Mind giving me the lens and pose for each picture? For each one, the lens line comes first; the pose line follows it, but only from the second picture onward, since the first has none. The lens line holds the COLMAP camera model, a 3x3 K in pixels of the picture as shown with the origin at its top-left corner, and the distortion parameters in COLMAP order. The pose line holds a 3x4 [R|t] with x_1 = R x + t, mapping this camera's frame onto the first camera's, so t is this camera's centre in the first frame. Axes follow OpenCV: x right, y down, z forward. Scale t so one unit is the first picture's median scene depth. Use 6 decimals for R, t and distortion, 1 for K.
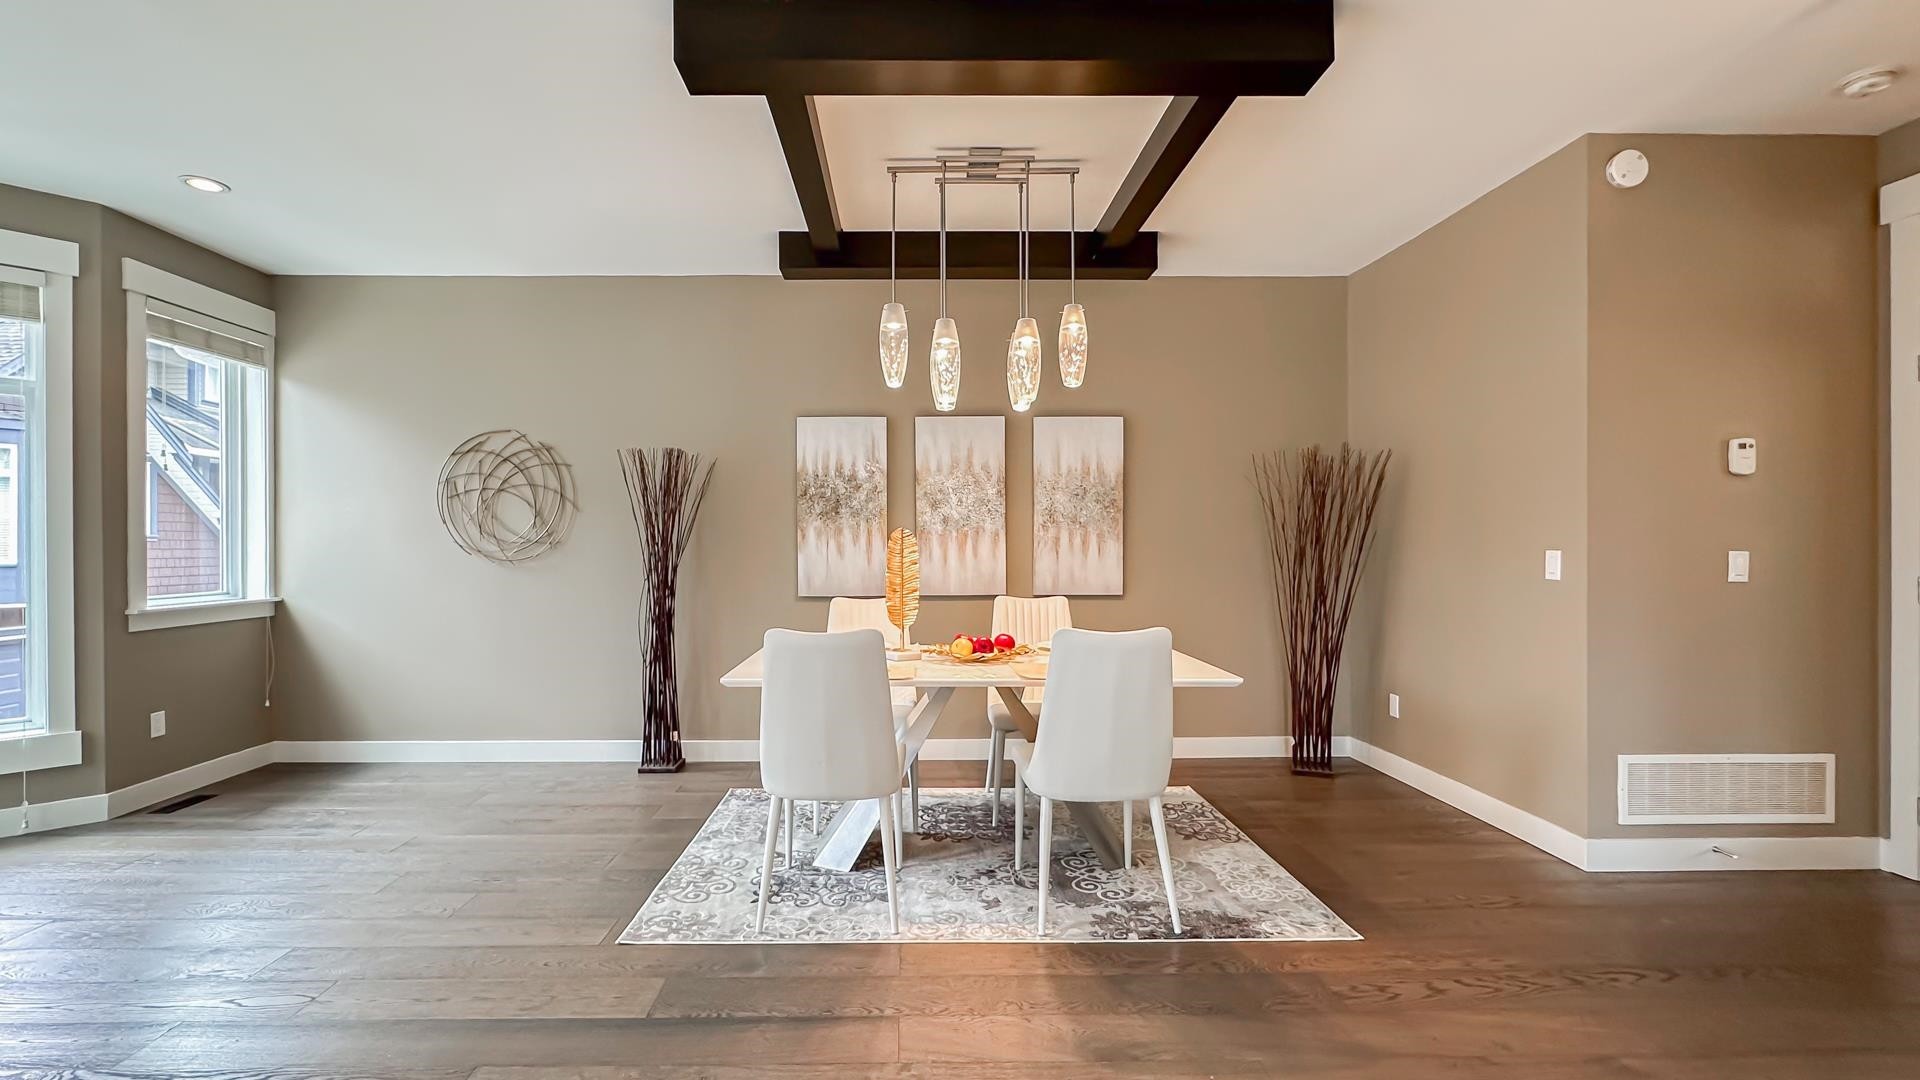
lens RADIAL K [[822.6, 0, 914.5], [0, 822.6, 546.9], [0, 0, 1]] dist [-0.009045, -0.000033]
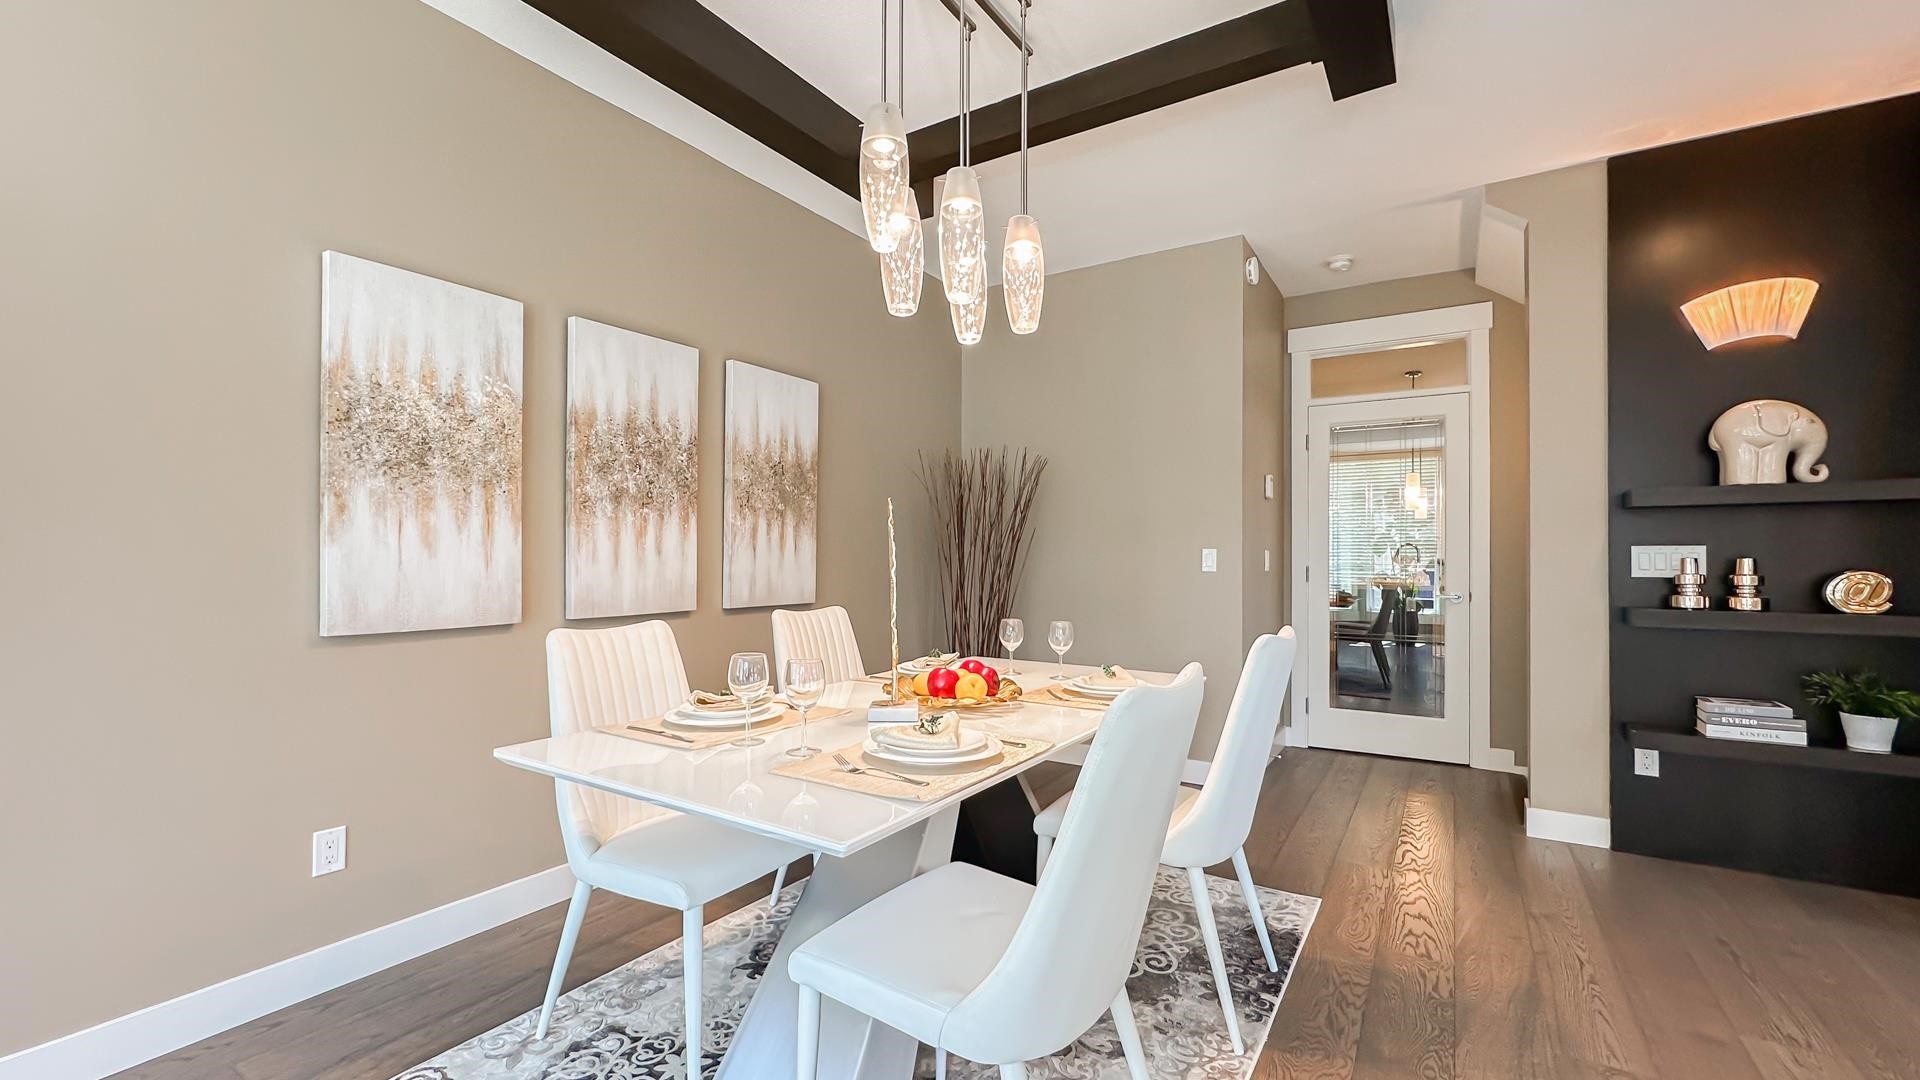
lens RADIAL K [[787.7, 0, 967.4], [0, 787.7, 545.6], [0, 0, 1]] dist [-0.003082, -0.000017]
pose [[0.527197, 0.015251, 0.849606, -0.327296], [-0.004768, 0.999876, -0.014989, 0.013581], [-0.849730, 0.003851, 0.527205, 0.463235]]
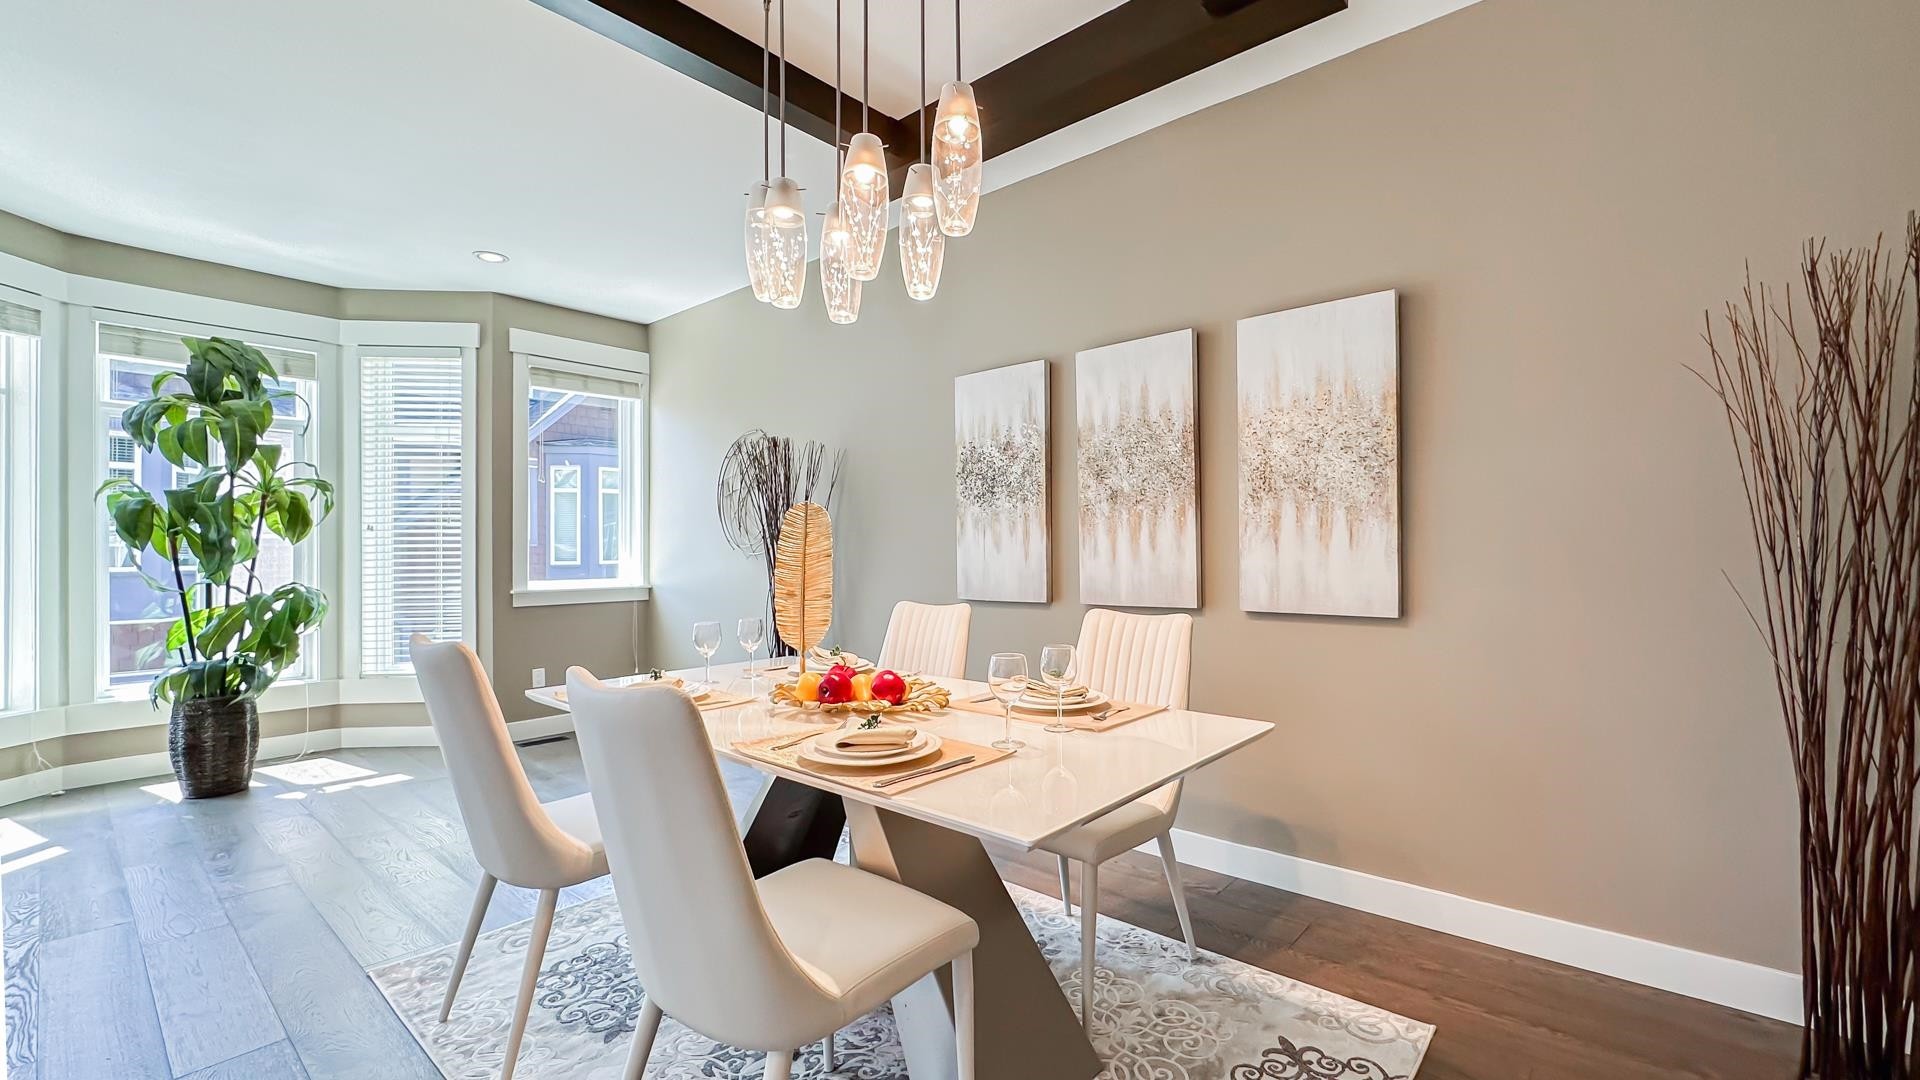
lens RADIAL K [[801.4, 0, 975.2], [0, 801.4, 542.7], [0, 0, 1]] dist [-0.002165, 0.000335]
pose [[0.755924, -0.009539, -0.654590, 0.387656], [0.002096, 0.999924, -0.012151, 0.014693], [0.654656, 0.007813, 0.755887, 0.419714]]
